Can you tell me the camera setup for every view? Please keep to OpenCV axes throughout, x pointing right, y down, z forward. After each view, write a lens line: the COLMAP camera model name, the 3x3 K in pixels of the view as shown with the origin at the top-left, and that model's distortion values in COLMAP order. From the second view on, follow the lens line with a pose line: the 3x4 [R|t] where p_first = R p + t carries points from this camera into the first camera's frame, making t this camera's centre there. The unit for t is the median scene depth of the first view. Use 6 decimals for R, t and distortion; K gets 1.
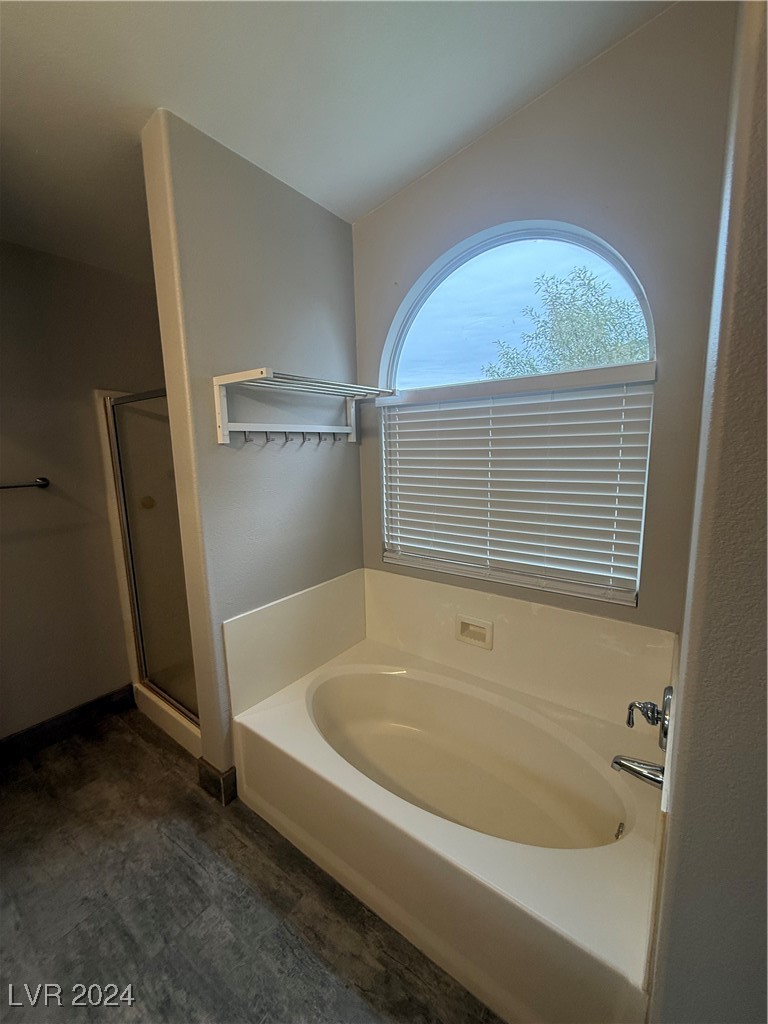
lens RADIAL K [[407.6, 0, 385.0], [0, 407.6, 511.1], [0, 0, 1]] dist [-0.000699, 0.000911]
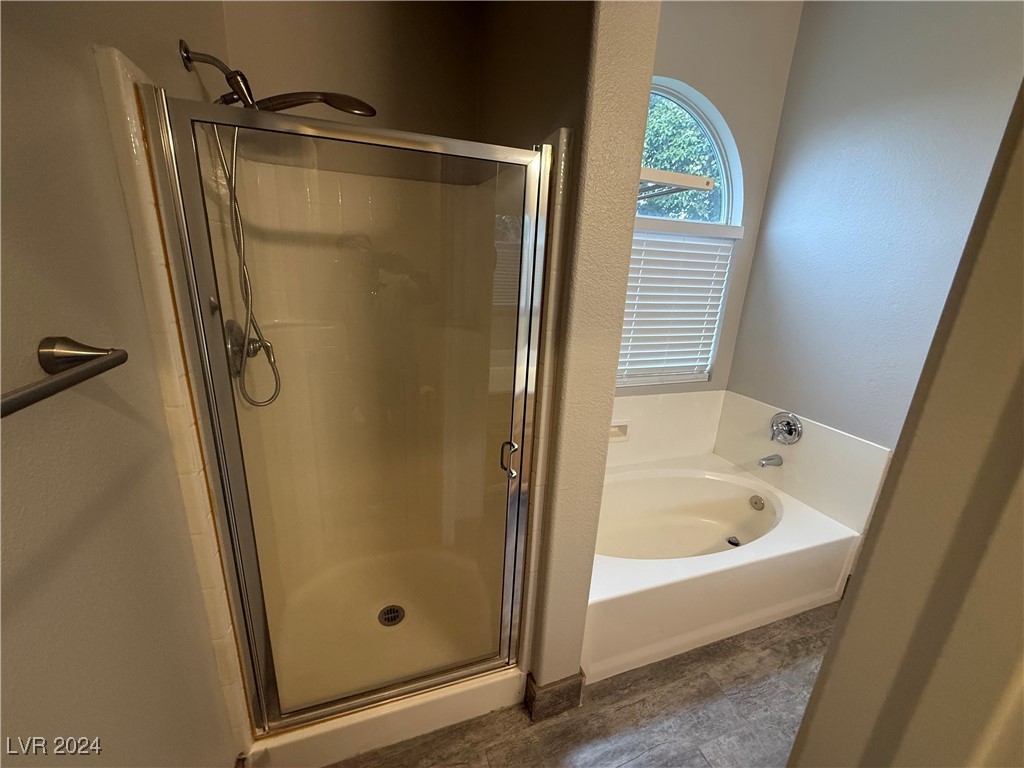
lens RADIAL K [[407.6, 0, 508.4], [0, 407.6, 382.5], [0, 0, 1]] dist [-0.000699, 0.000911]
pose [[0.556476, -0.191584, 0.808474, -1.158782], [0.068556, 0.980322, 0.185120, -0.114785], [-0.828031, -0.047589, 0.558660, 0.764354]]
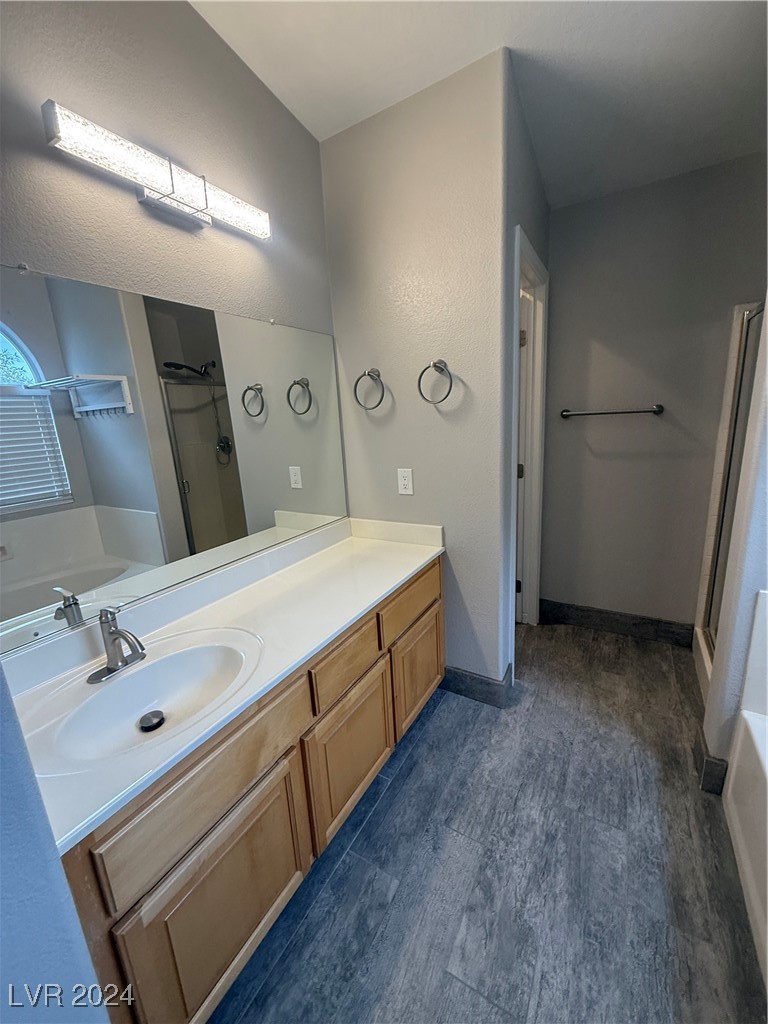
lens RADIAL K [[407.6, 0, 385.2], [0, 407.6, 512.9], [0, 0, 1]] dist [-0.000699, 0.000911]
pose [[0.113842, 0.245308, -0.962738, 0.248541], [-0.104146, 0.966645, 0.233989, 0.023958], [0.988025, 0.073628, 0.135592, 0.193541]]
